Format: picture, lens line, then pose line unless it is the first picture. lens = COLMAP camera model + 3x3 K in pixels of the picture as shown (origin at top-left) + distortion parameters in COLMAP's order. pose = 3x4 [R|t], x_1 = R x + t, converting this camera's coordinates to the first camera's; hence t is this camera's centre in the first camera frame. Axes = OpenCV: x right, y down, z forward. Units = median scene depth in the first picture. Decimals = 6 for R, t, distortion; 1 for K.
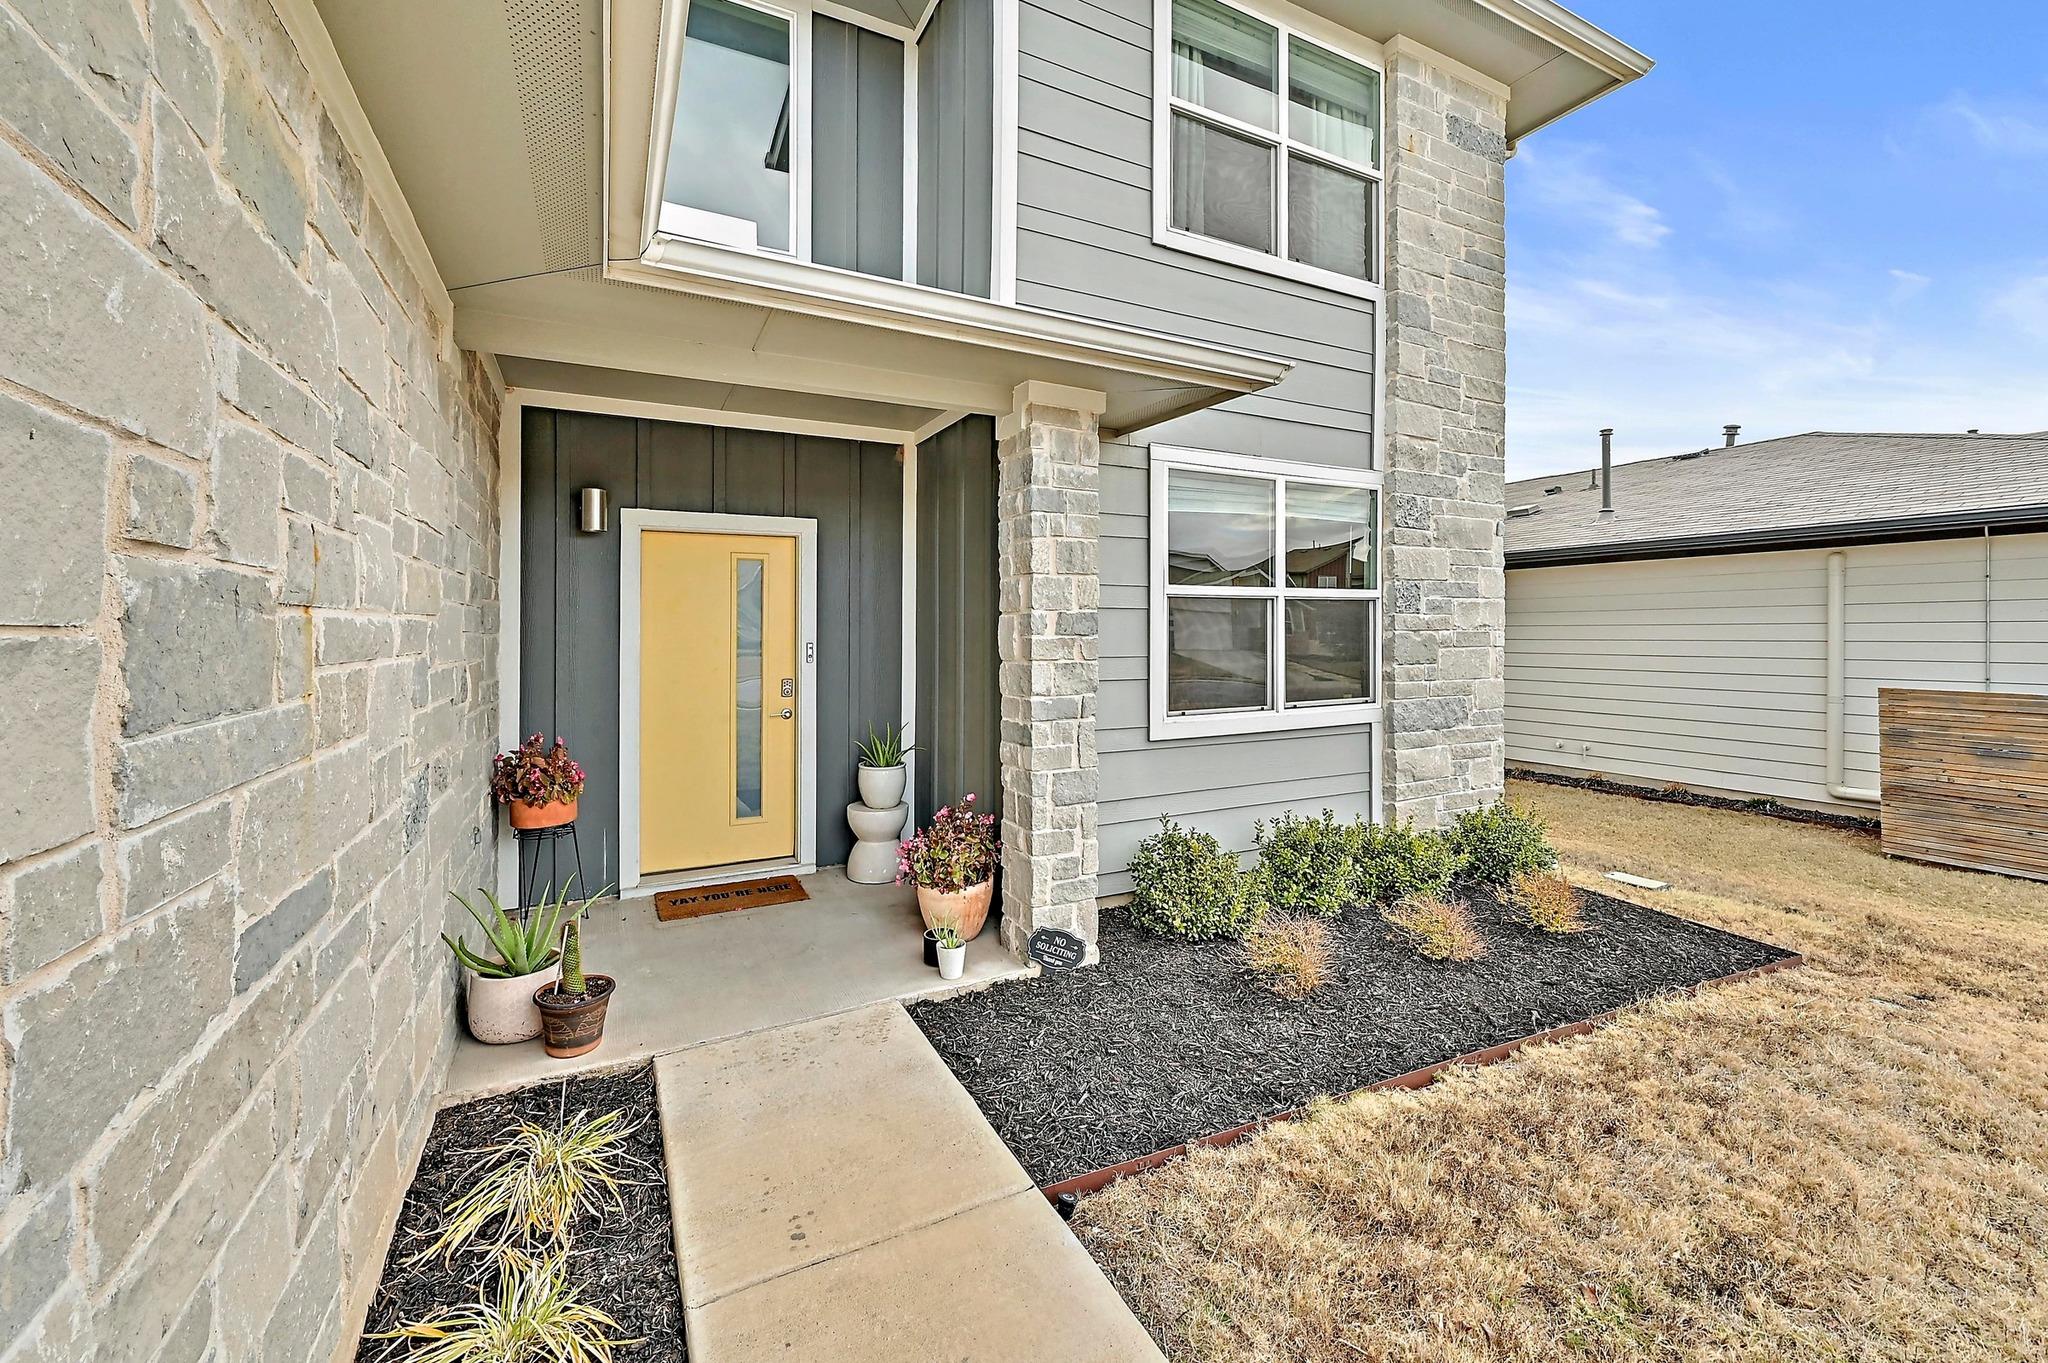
lens RADIAL K [[824.8, 0, 1025.1], [0, 824.8, 627.6], [0, 0, 1]] dist [0.000312, 0.000186]
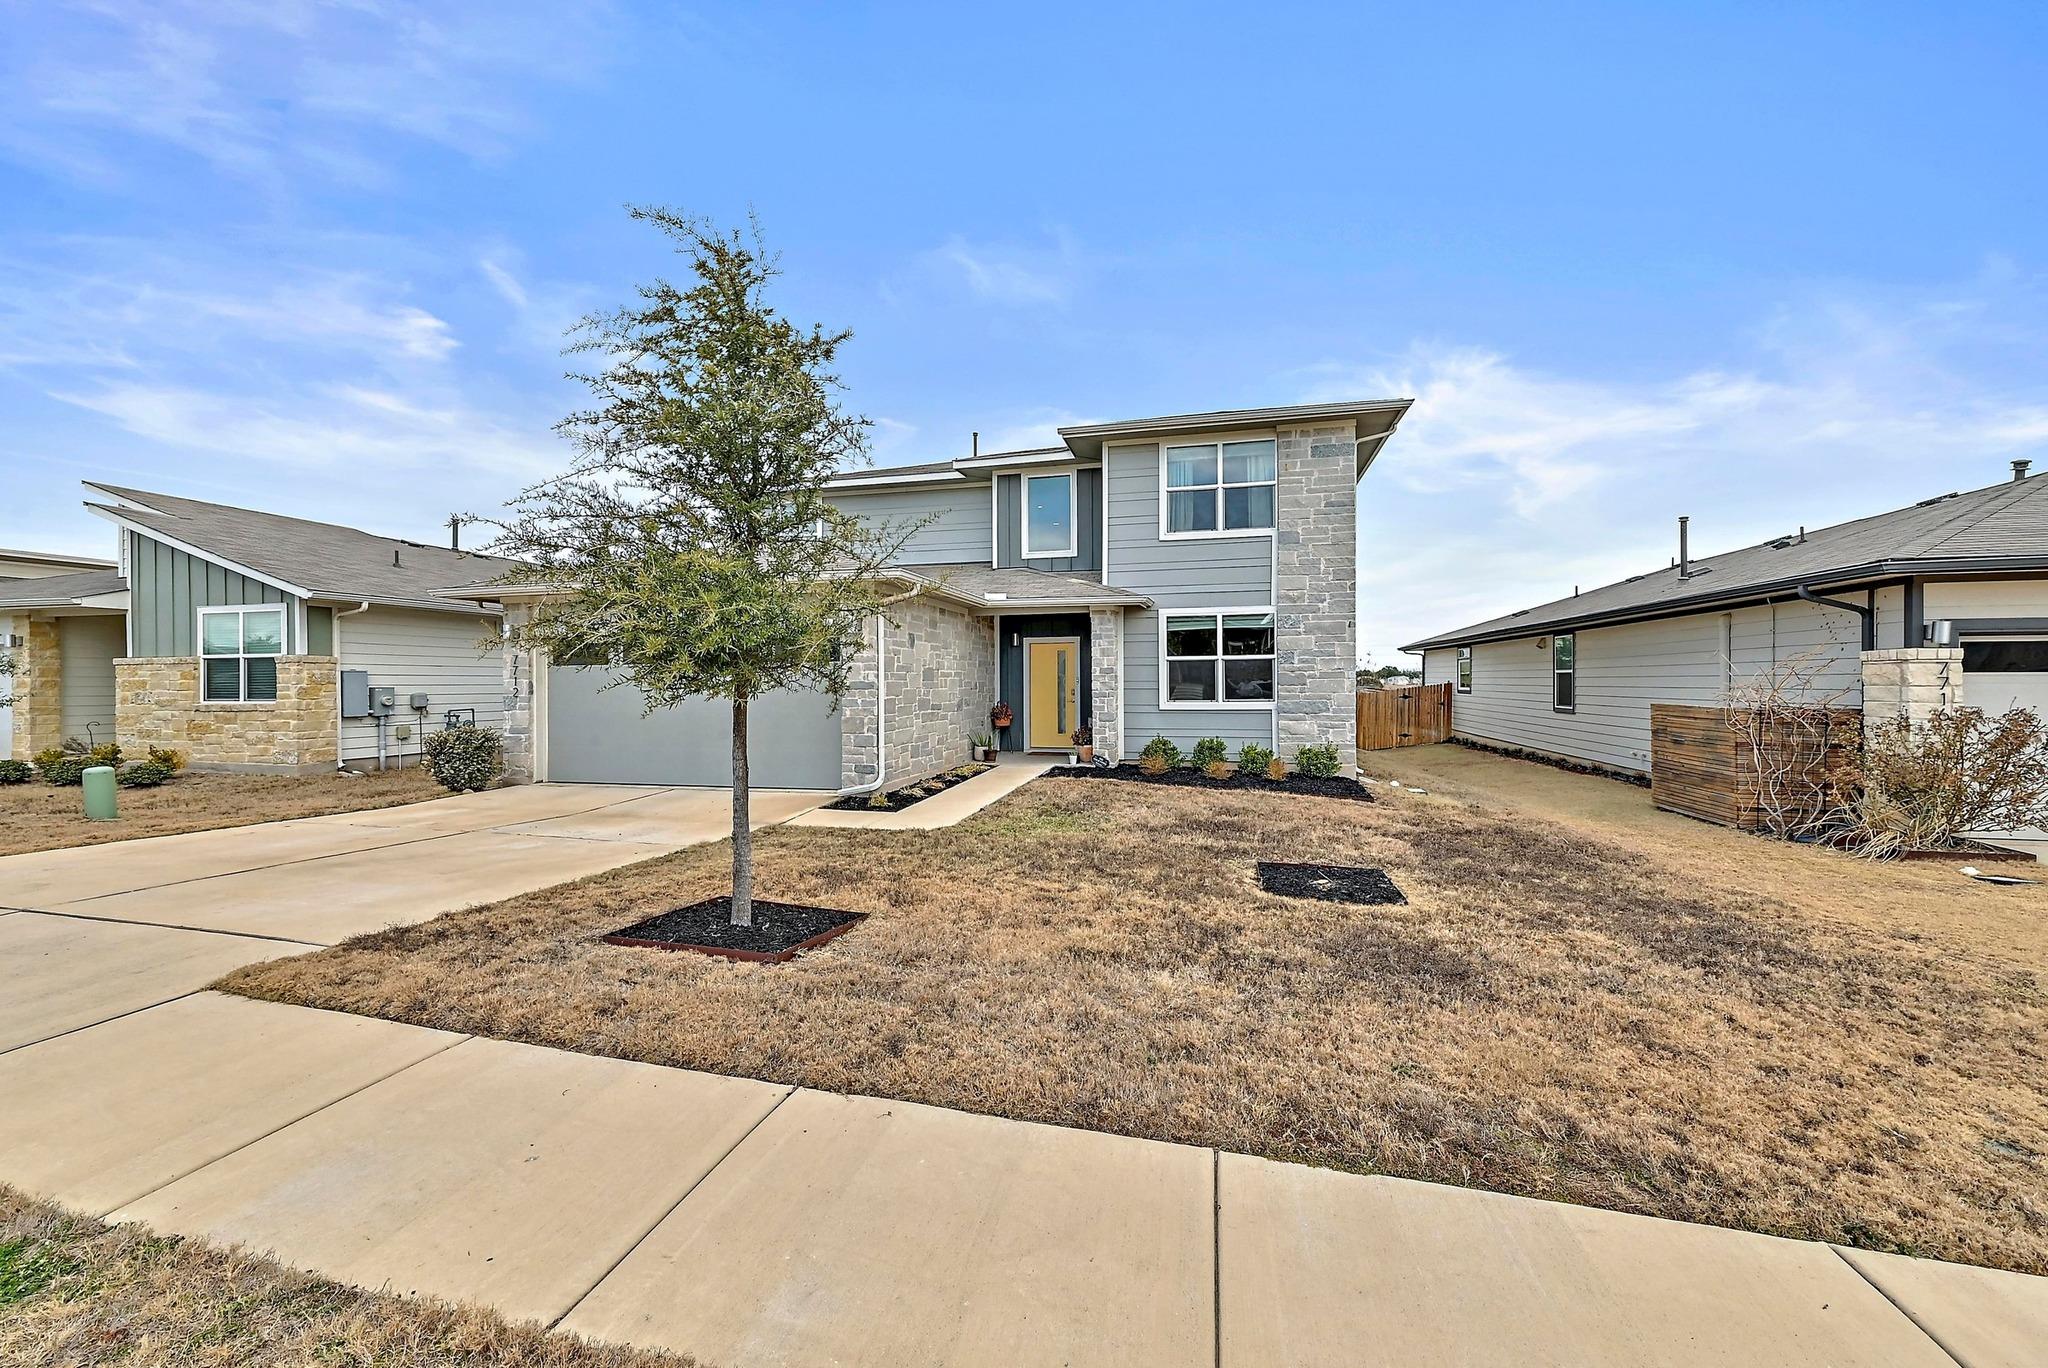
lens RADIAL K [[787.9, 0, 1024.0], [0, 787.9, 684.0], [0, 0, 1]] dist [0.000182, 0.000046]
pose [[0.743601, 0.000465, -0.668623, 1.423961], [0.006565, 0.999946, 0.007997, 0.017194], [0.668591, -0.010336, 0.743558, -1.199320]]
